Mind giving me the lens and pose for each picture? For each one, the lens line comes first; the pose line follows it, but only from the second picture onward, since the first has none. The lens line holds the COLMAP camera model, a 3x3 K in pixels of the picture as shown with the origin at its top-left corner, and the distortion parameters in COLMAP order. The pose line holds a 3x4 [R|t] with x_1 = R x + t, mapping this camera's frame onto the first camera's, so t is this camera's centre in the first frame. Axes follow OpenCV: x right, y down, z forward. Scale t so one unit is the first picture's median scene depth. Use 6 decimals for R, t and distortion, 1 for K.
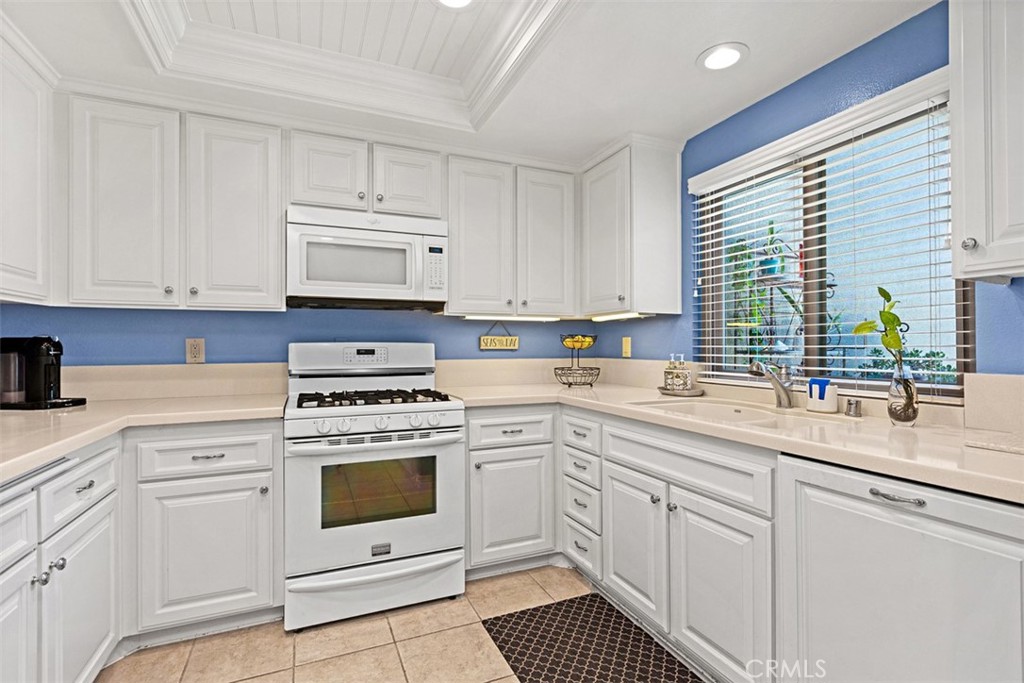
lens RADIAL K [[499.8, 0, 529.1], [0, 499.8, 343.5], [0, 0, 1]] dist [-0.006173, 0.001189]
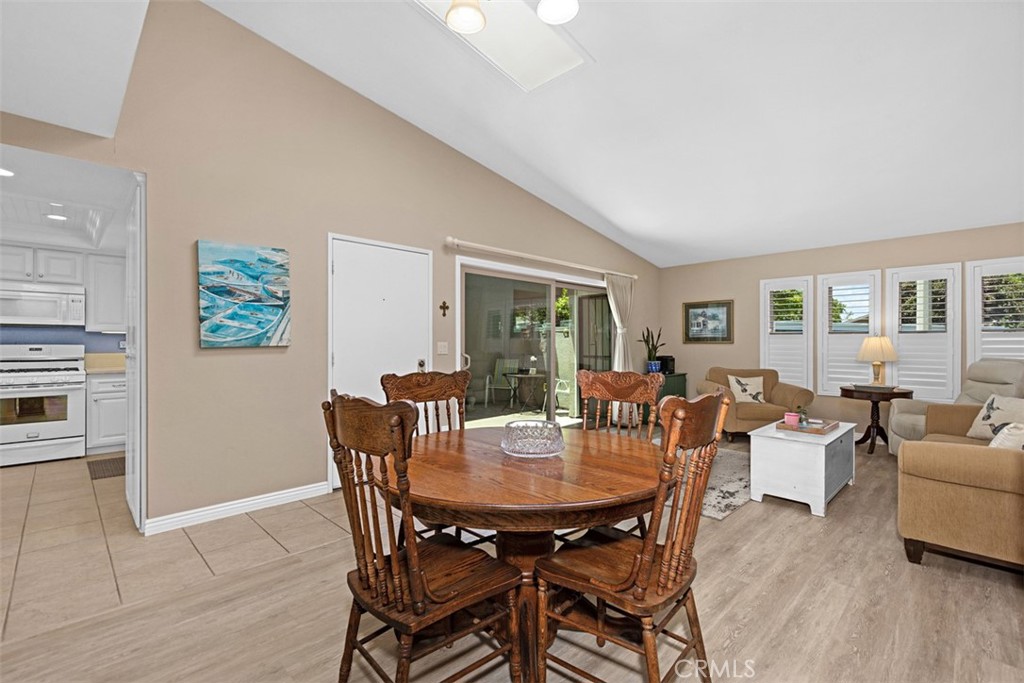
lens RADIAL K [[457.8, 0, 517.0], [0, 457.8, 338.6], [0, 0, 1]] dist [0.001767, -0.000759]
pose [[0.932659, 0.004262, 0.360734, 0.977054], [-0.002274, 0.999980, -0.005933, -0.024945], [-0.360752, 0.004713, 0.932650, -1.702986]]
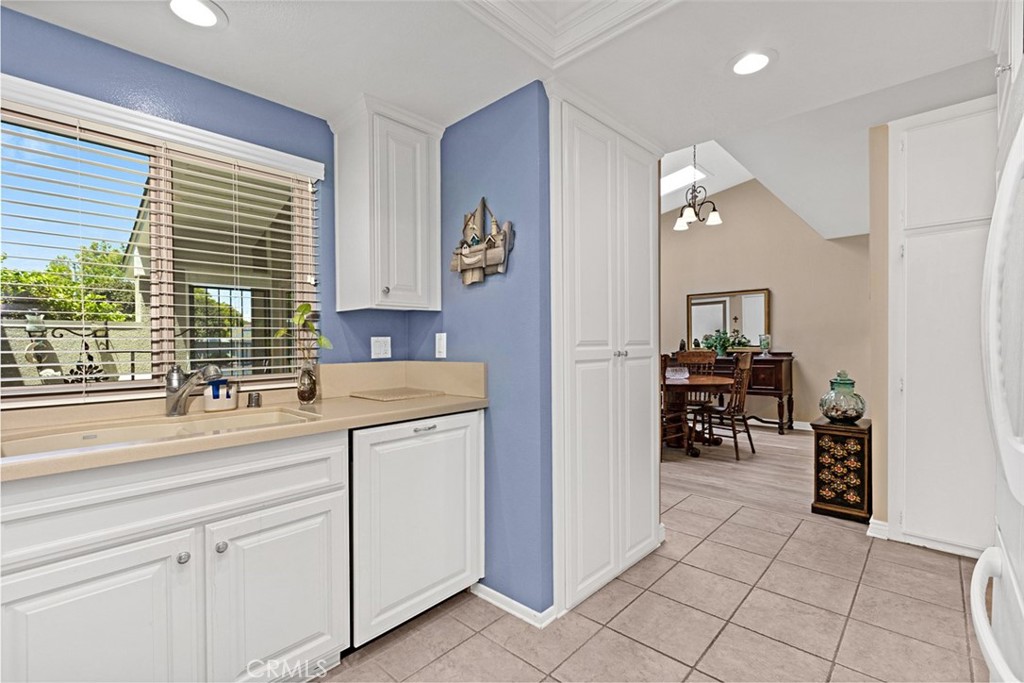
lens RADIAL K [[457.8, 0, 516.7], [0, 457.8, 350.4], [0, 0, 1]] dist [0.001767, -0.000759]
pose [[-0.398569, -0.006510, 0.917115, -0.474063], [0.009794, 0.999888, 0.011354, 0.003519], [-0.917086, 0.013508, -0.398460, 0.691981]]
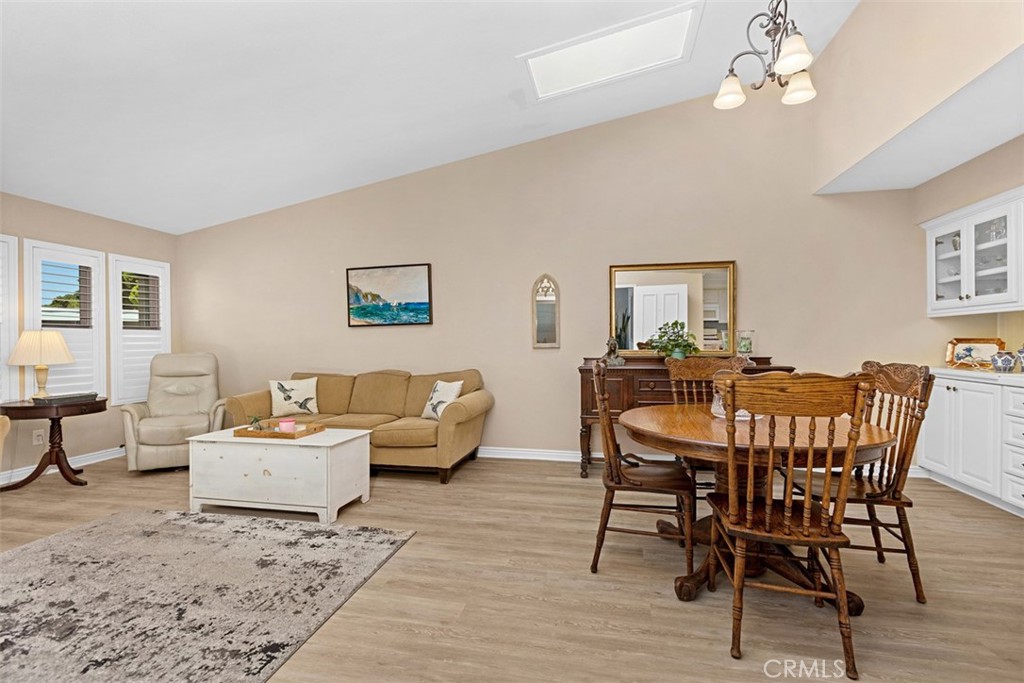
lens RADIAL K [[457.8, 0, 517.7], [0, 457.8, 341.8], [0, 0, 1]] dist [0.001767, -0.000759]
pose [[-0.813496, 0.004960, 0.581549, 1.096863], [0.003792, 0.999988, -0.003224, 0.001811], [-0.581558, -0.000418, -0.813505, 0.211140]]
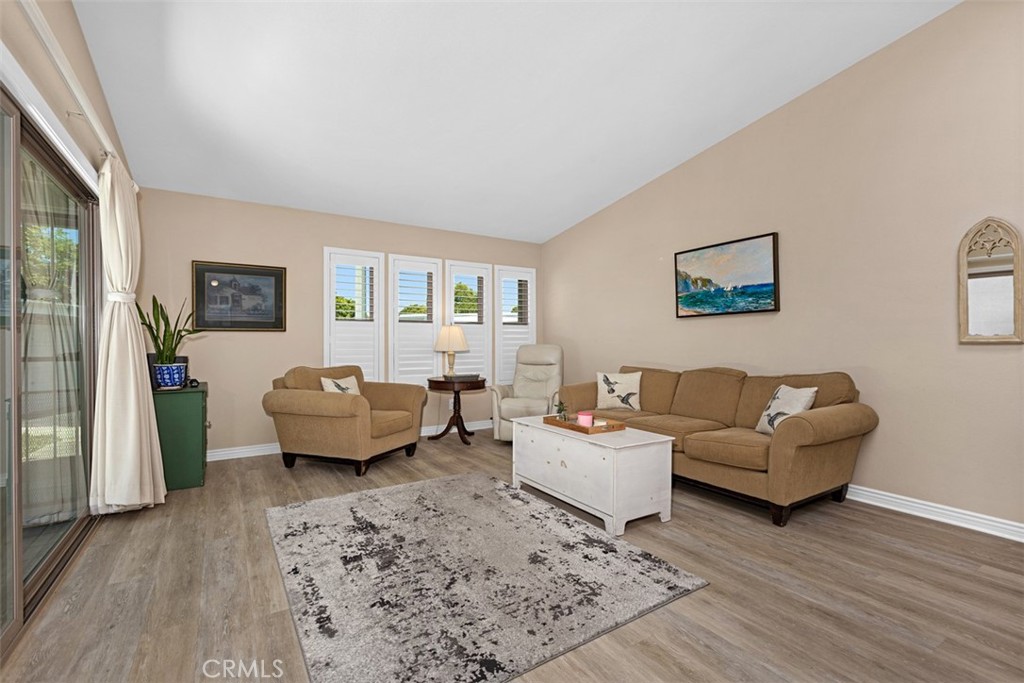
lens RADIAL K [[457.8, 0, 514.9], [0, 457.8, 343.3], [0, 0, 1]] dist [0.001767, -0.000759]
pose [[-0.159440, -0.005458, 0.987193, 1.194624], [-0.004534, 0.999978, 0.004796, 0.023267], [-0.987197, -0.003711, -0.159461, -0.100956]]
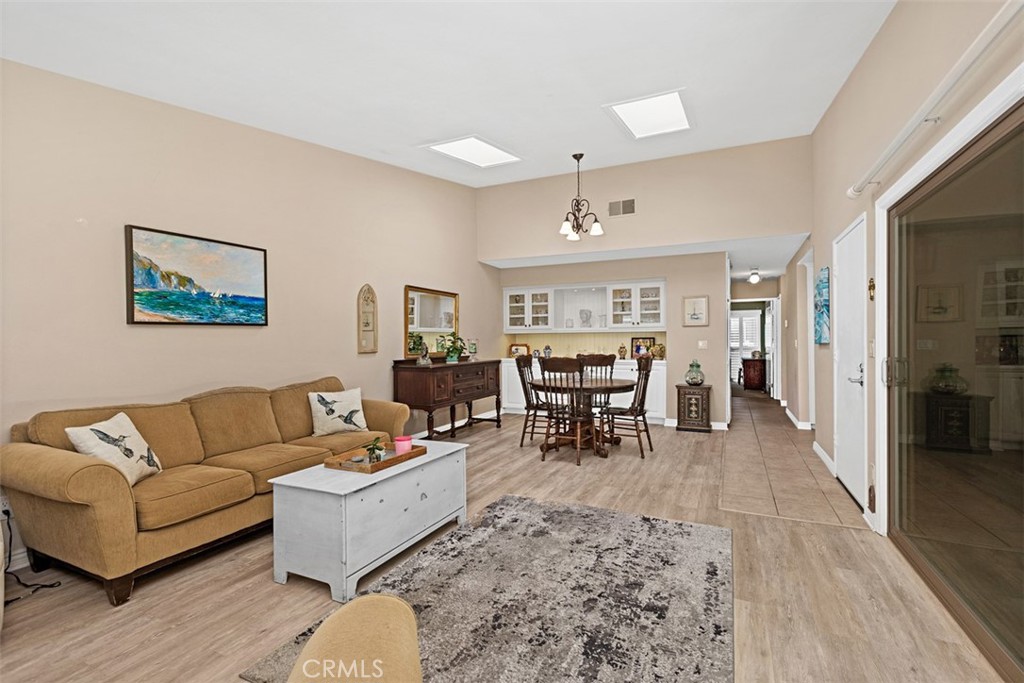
lens RADIAL K [[457.8, 0, 518.4], [0, 457.8, 339.4], [0, 0, 1]] dist [0.001767, -0.000759]
pose [[-0.750342, -0.000563, -0.661049, 3.071510], [0.006987, 0.999937, -0.008782, -0.016460], [0.661012, -0.011208, -0.750291, 0.603082]]
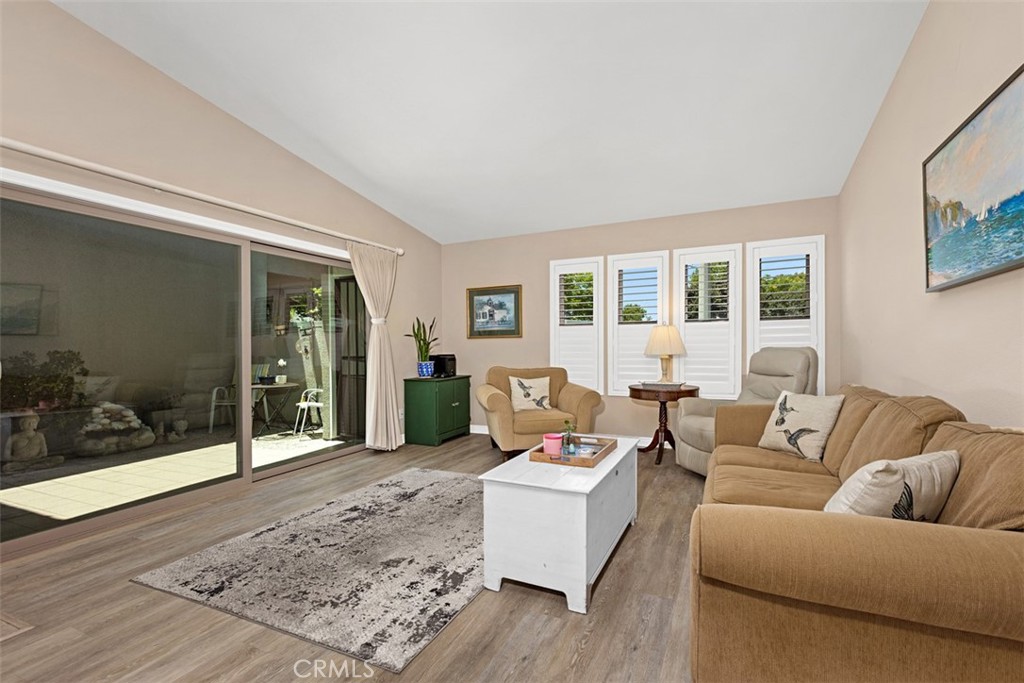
lens RADIAL K [[457.8, 0, 520.3], [0, 457.8, 353.4], [0, 0, 1]] dist [0.001767, -0.000759]
pose [[0.750609, -0.020432, 0.660430, 1.738809], [0.009786, 0.999756, 0.019808, 0.021894], [-0.660674, -0.008406, 0.750626, -1.269210]]
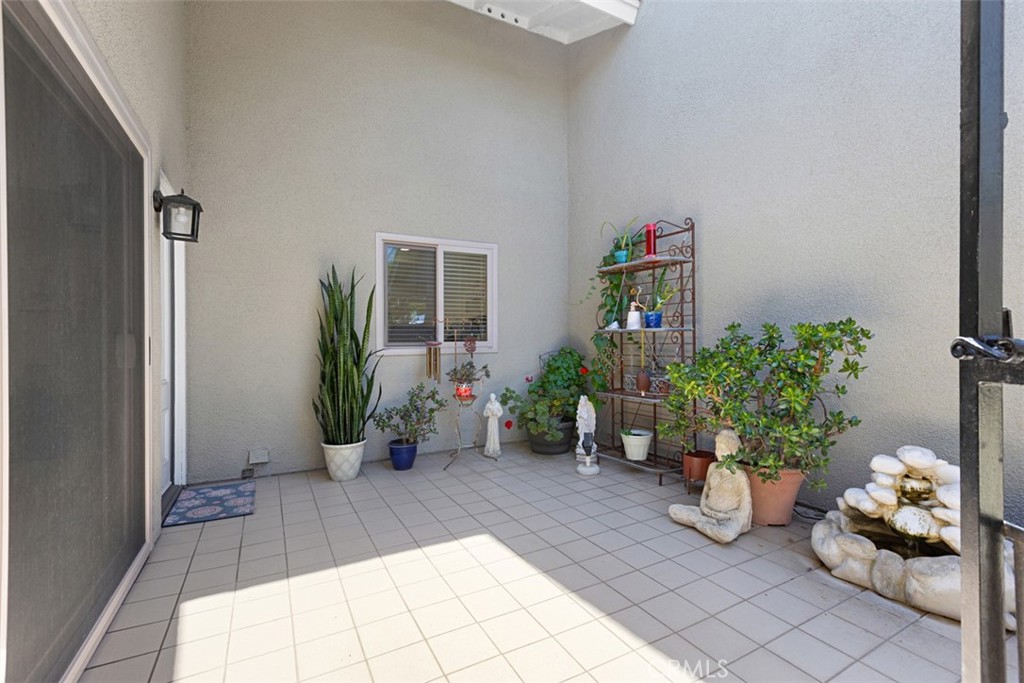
lens RADIAL K [[457.8, 0, 514.6], [0, 457.8, 340.6], [0, 0, 1]] dist [0.001767, -0.000759]
pose [[0.083333, -0.002713, -0.996518, 2.553352], [0.017017, 0.999854, -0.001299, 0.065327], [0.996376, -0.016849, 0.083367, 1.077547]]
